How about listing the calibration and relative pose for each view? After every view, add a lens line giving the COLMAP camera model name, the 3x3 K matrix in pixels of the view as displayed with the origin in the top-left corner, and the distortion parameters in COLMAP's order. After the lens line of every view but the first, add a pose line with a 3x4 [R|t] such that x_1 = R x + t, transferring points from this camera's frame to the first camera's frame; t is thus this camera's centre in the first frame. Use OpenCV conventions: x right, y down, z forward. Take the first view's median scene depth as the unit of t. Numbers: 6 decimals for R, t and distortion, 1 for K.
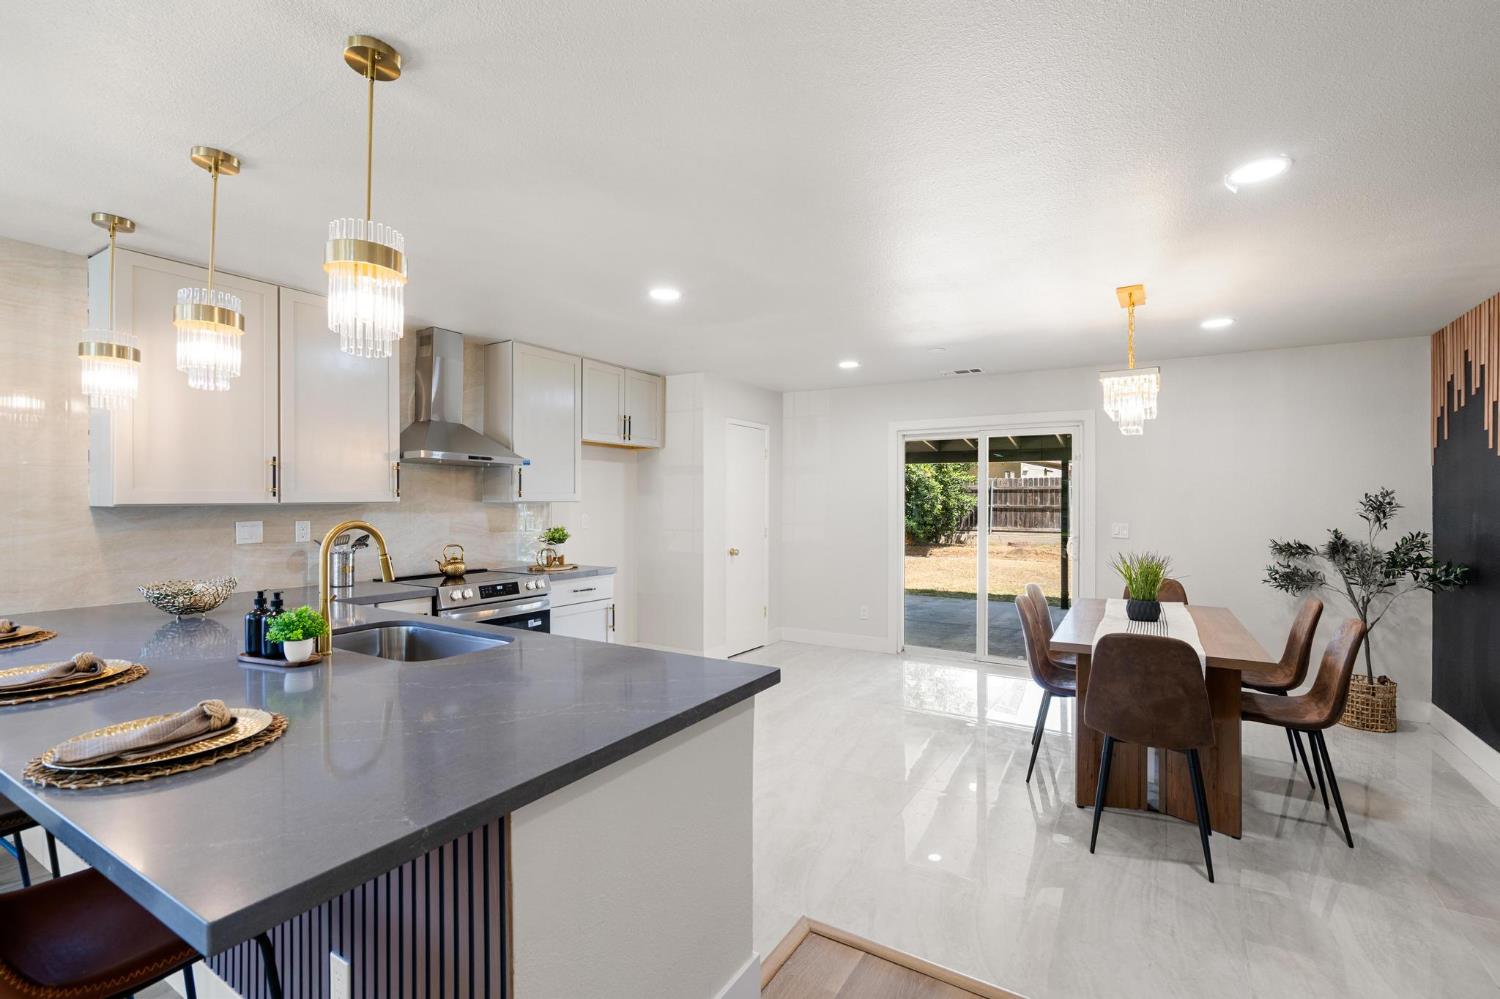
lens RADIAL K [[692.1, 0, 750.0], [0, 692.1, 499.5], [0, 0, 1]] dist [-0.002307, 0.000146]
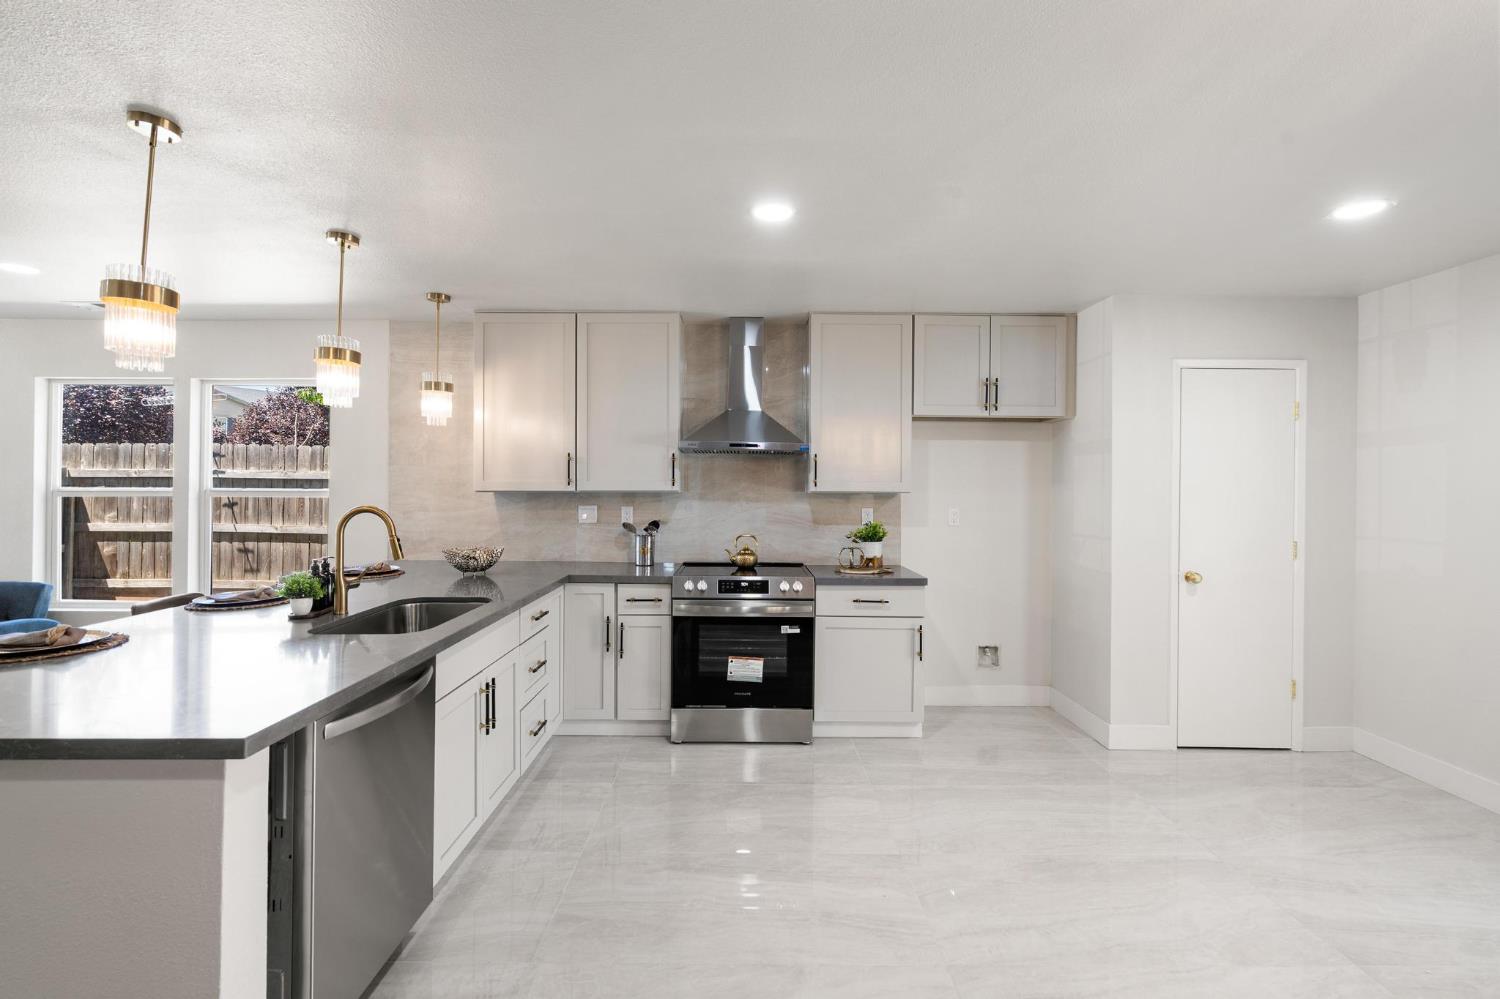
lens RADIAL K [[683.7, 0, 736.8], [0, 683.7, 483.3], [0, 0, 1]] dist [-0.000674, 0.000366]
pose [[0.526742, 0.002270, -0.850022, 0.373162], [-0.003841, 0.999993, 0.000290, -0.007744], [0.850017, 0.003112, 0.526747, 0.459116]]
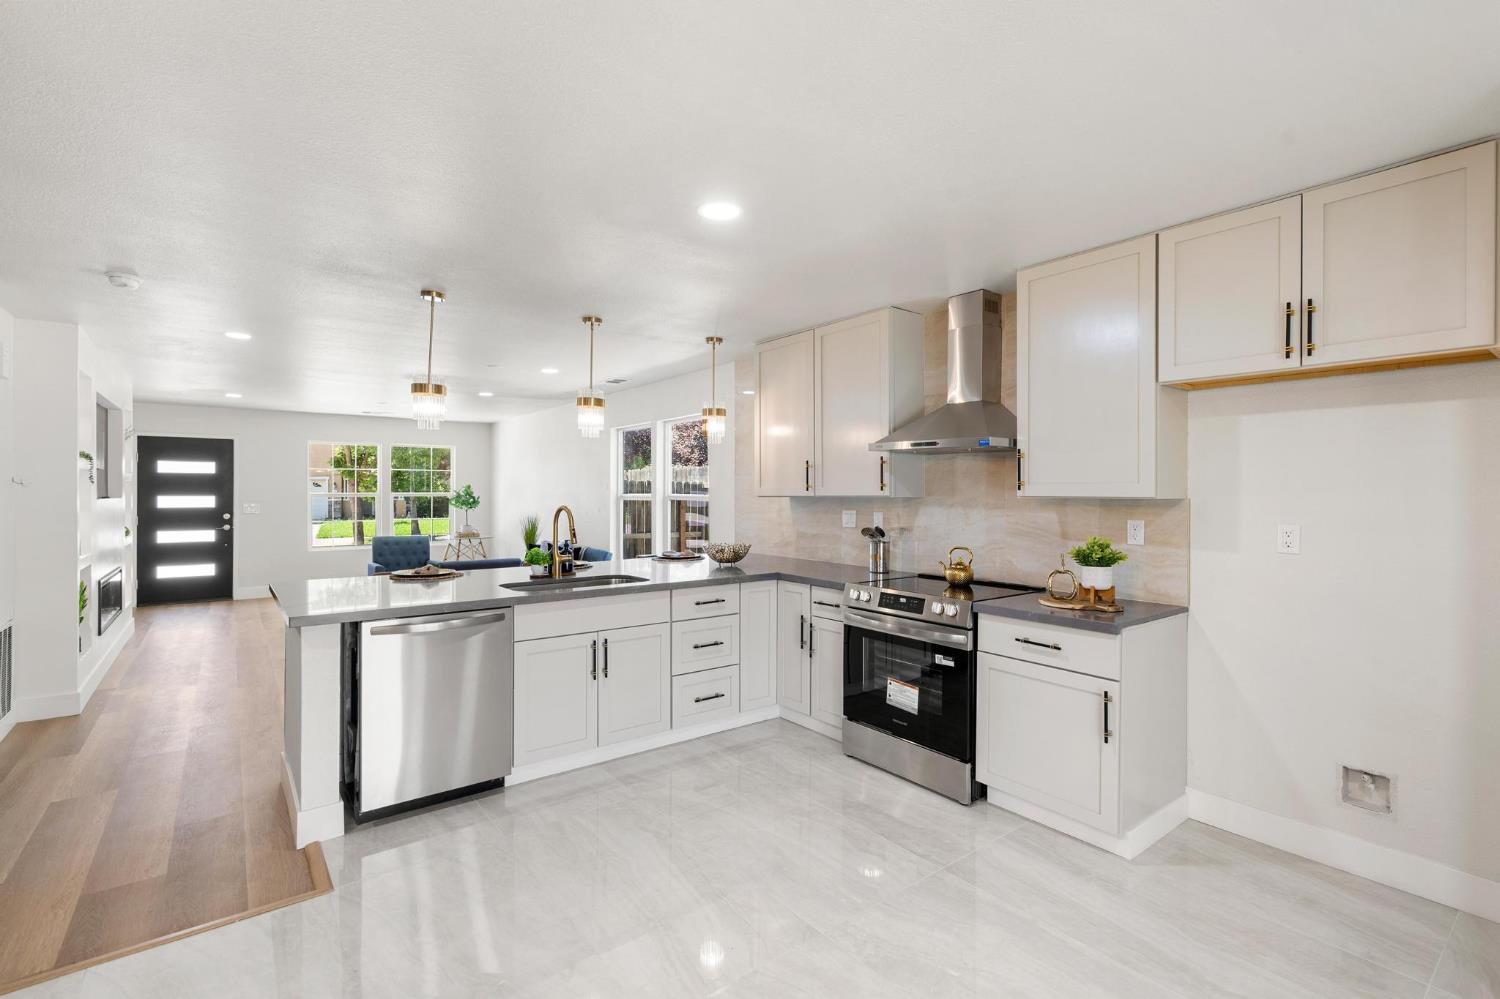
lens RADIAL K [[671.3, 0, 746.5], [0, 671.3, 488.6], [0, 0, 1]] dist [0.001601, 0.000355]
pose [[-0.348430, -0.001320, -0.937334, 0.414077], [0.004920, 0.999983, -0.003237, -0.004110], [0.937322, -0.005739, -0.348418, 1.000984]]
